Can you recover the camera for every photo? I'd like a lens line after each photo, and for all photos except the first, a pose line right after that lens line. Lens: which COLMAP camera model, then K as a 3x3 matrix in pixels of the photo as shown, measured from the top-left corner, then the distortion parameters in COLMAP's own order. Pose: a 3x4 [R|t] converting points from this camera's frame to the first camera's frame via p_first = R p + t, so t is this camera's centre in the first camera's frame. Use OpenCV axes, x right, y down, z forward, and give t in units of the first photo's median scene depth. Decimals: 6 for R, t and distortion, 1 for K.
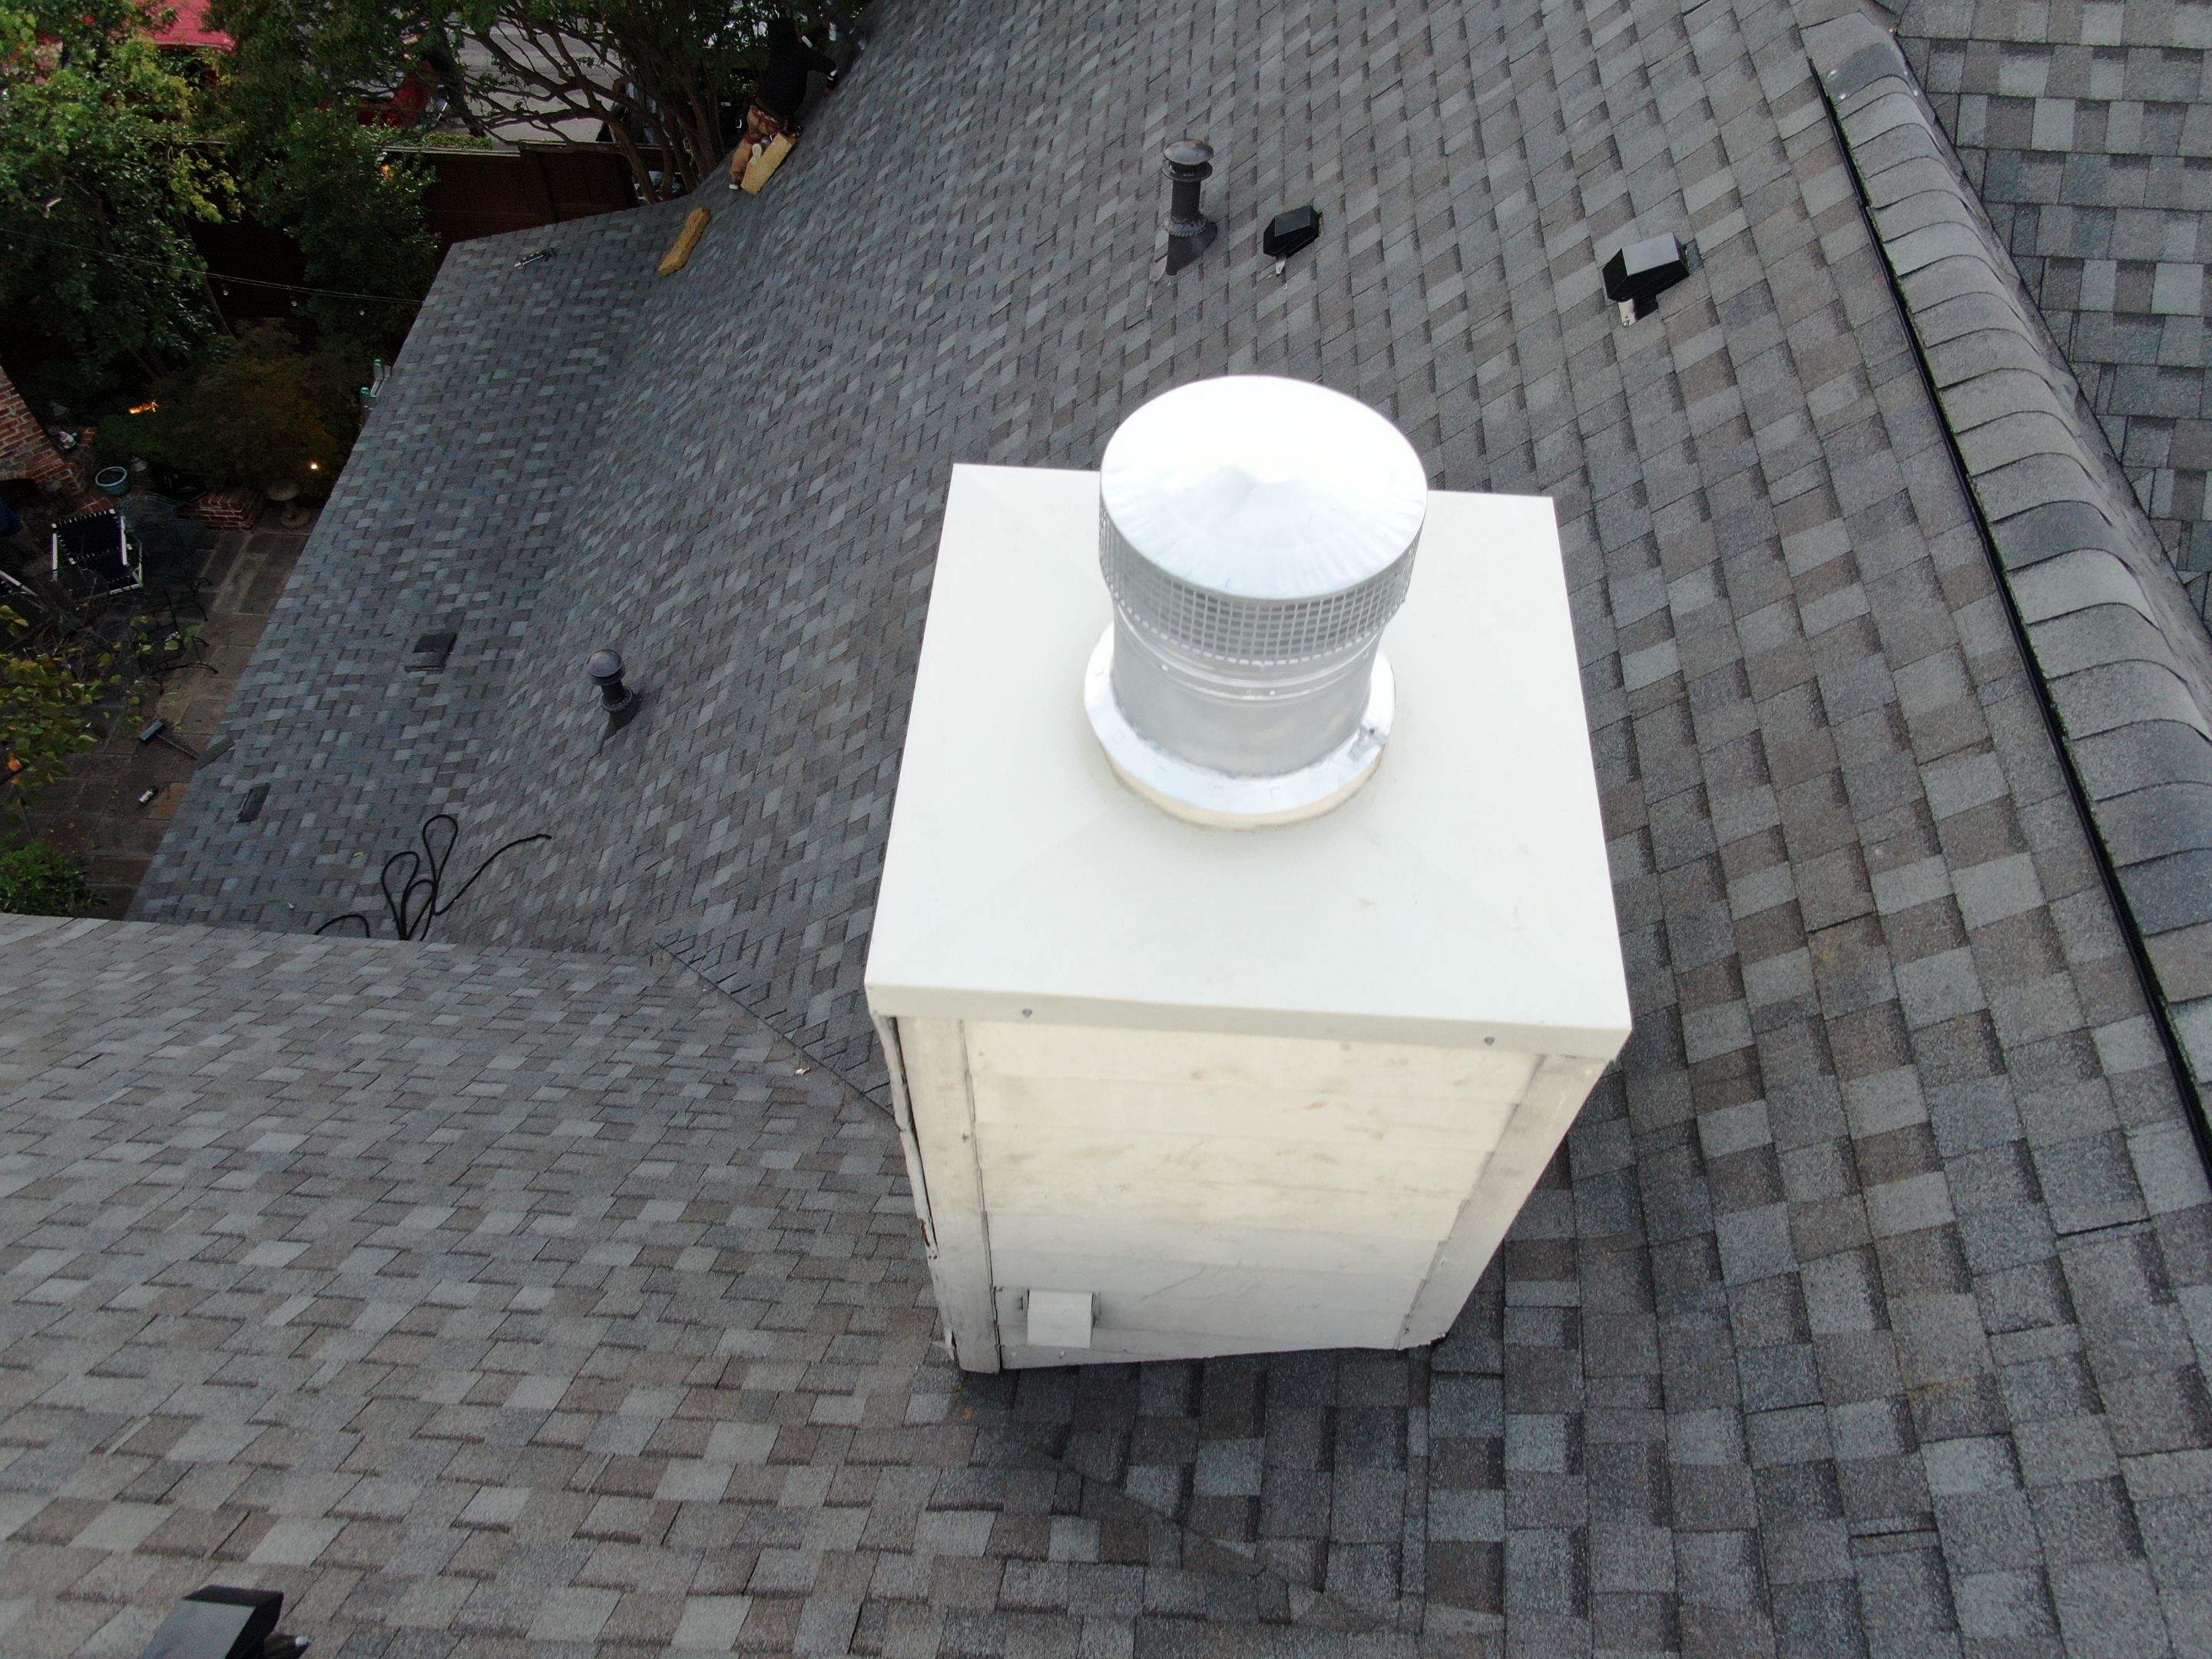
lens RADIAL K [[1581.9, 0, 1101.3], [0, 1581.9, 830.3], [0, 0, 1]] dist [-0.022522, 0.008151]
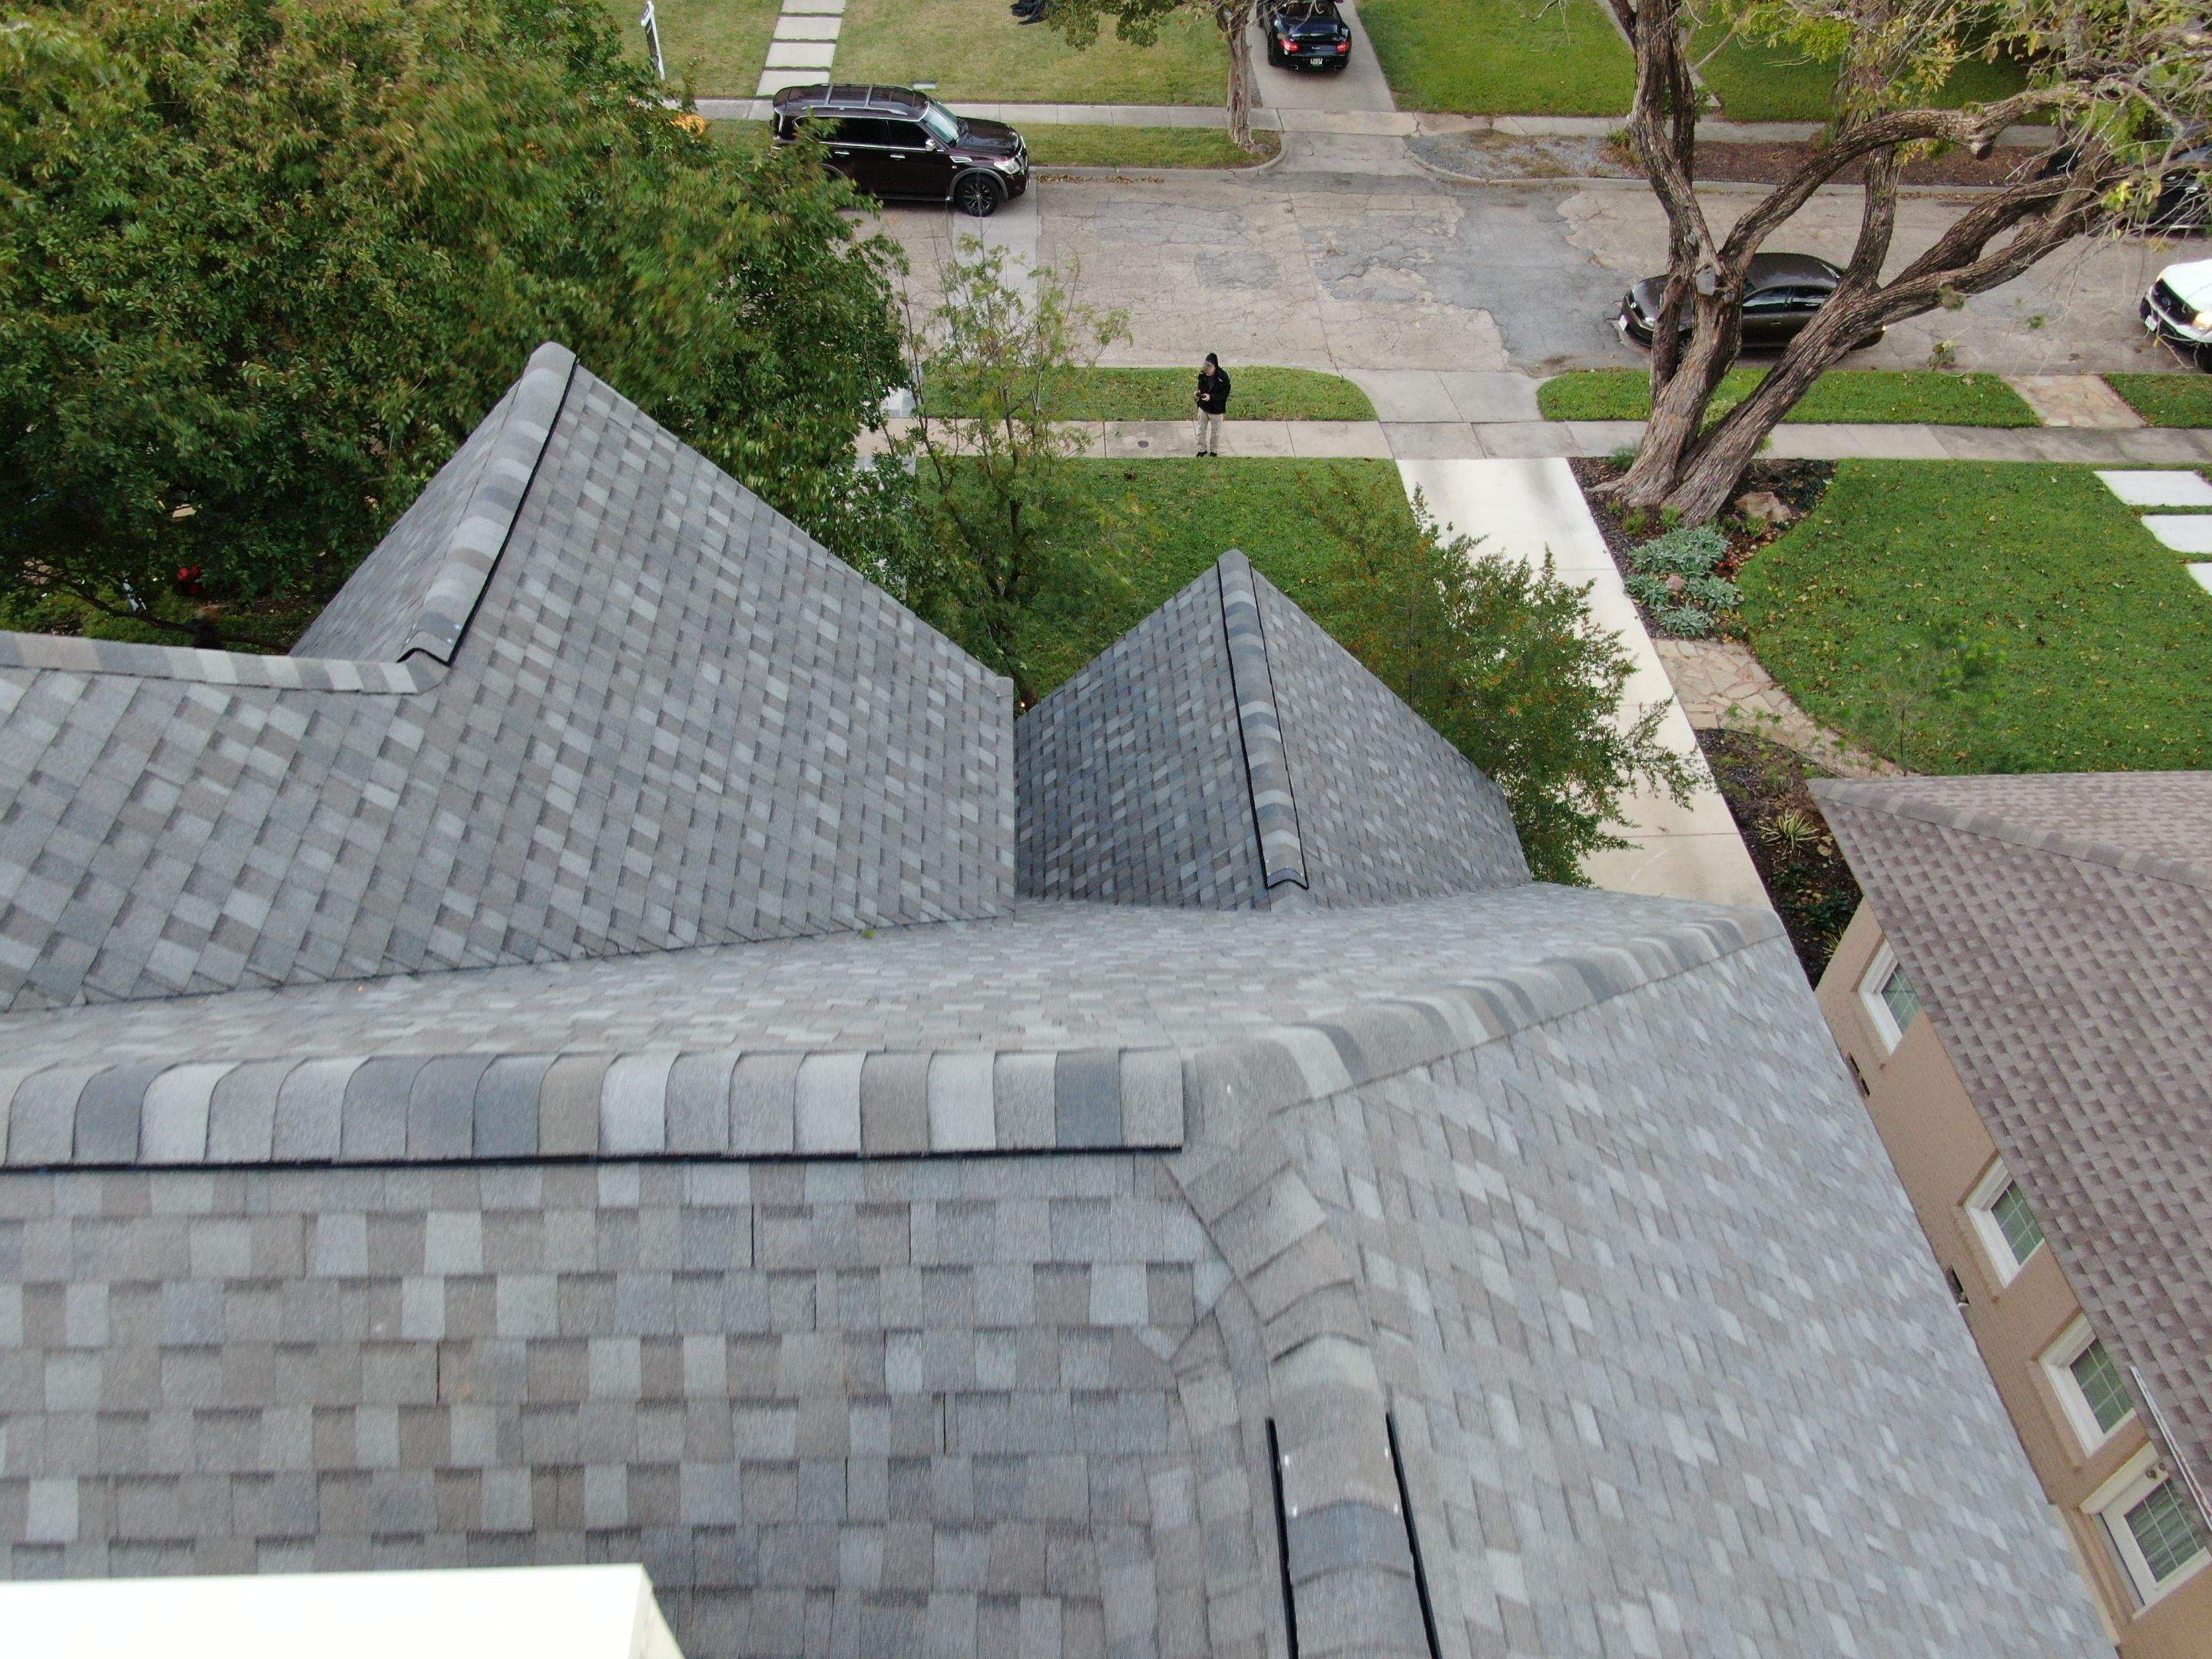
lens RADIAL K [[1581.9, 0, 1100.9], [0, 1581.9, 826.4], [0, 0, 1]] dist [-0.022522, 0.008151]
pose [[-0.104140, -0.709741, 0.696723, -0.080744], [0.797608, 0.358874, 0.484799, -0.239635], [-0.594118, 0.606198, 0.528722, -0.104415]]
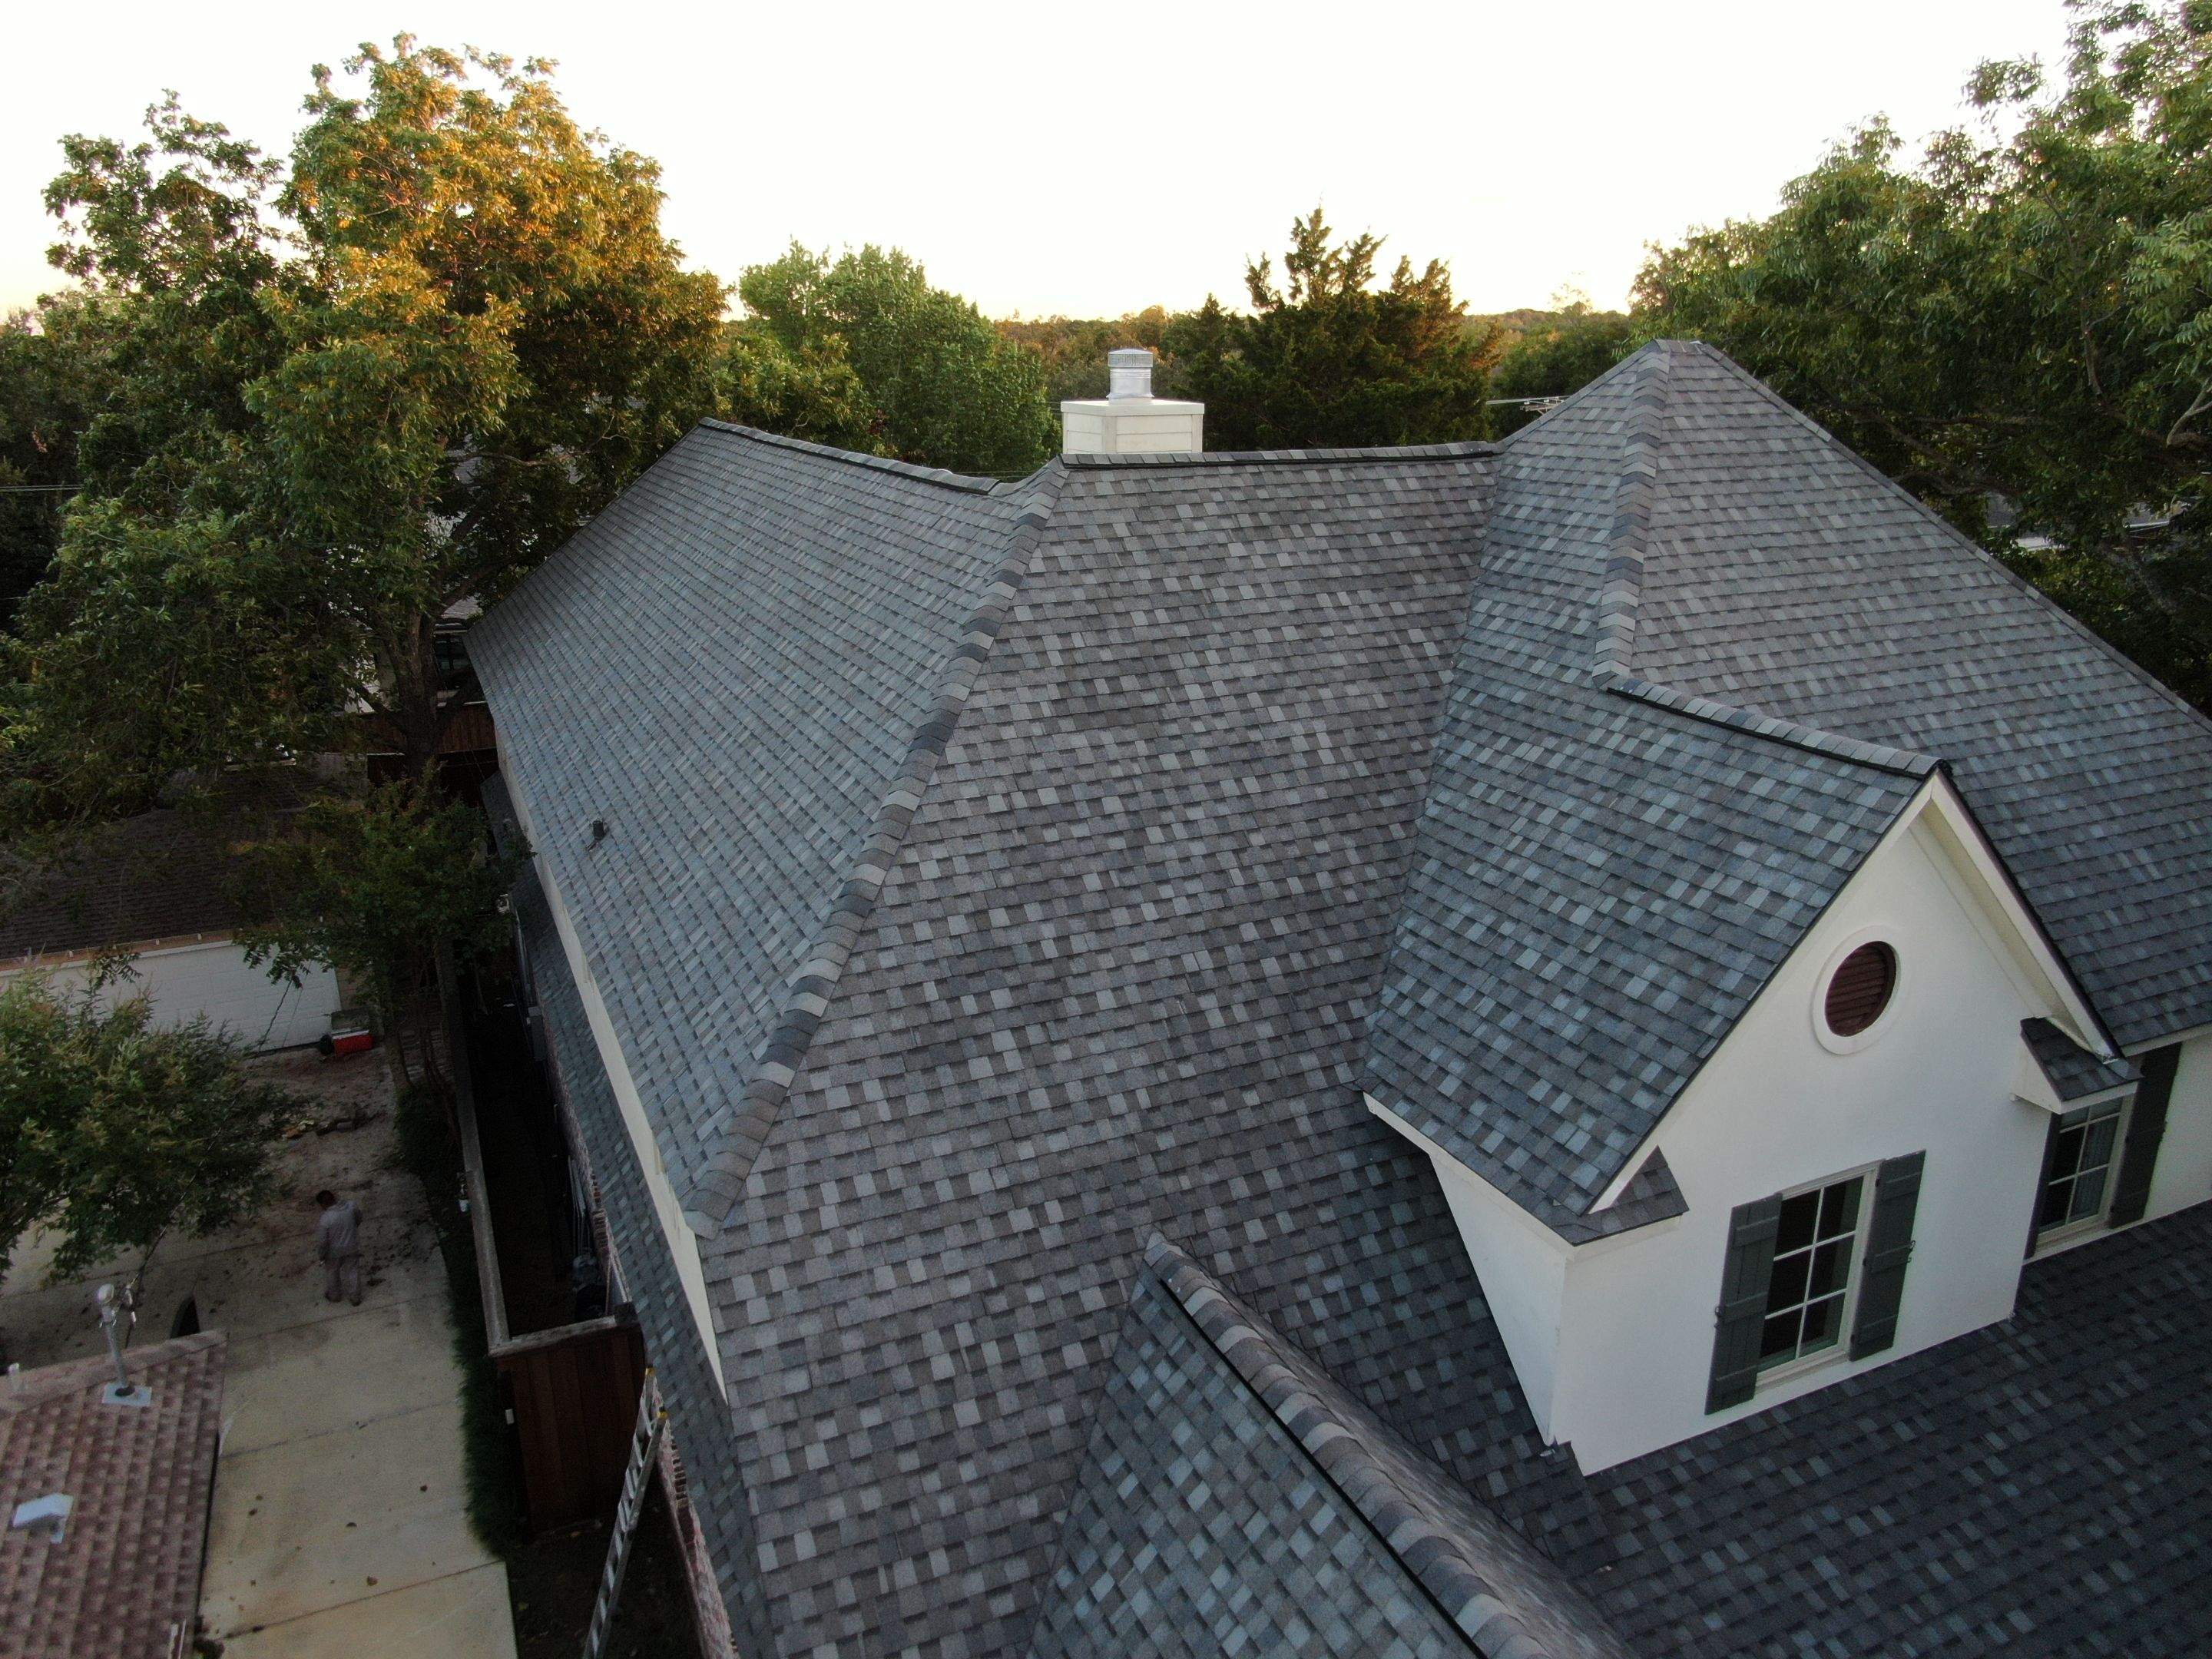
lens RADIAL K [[1581.9, 0, 1112.6], [0, 1581.9, 834.4], [0, 0, 1]] dist [-0.022522, 0.008151]
pose [[0.474533, 0.247265, -0.844795, 2.825676], [-0.709248, 0.675819, -0.200587, 1.099722], [0.521330, 0.694355, 0.496071, -0.510764]]
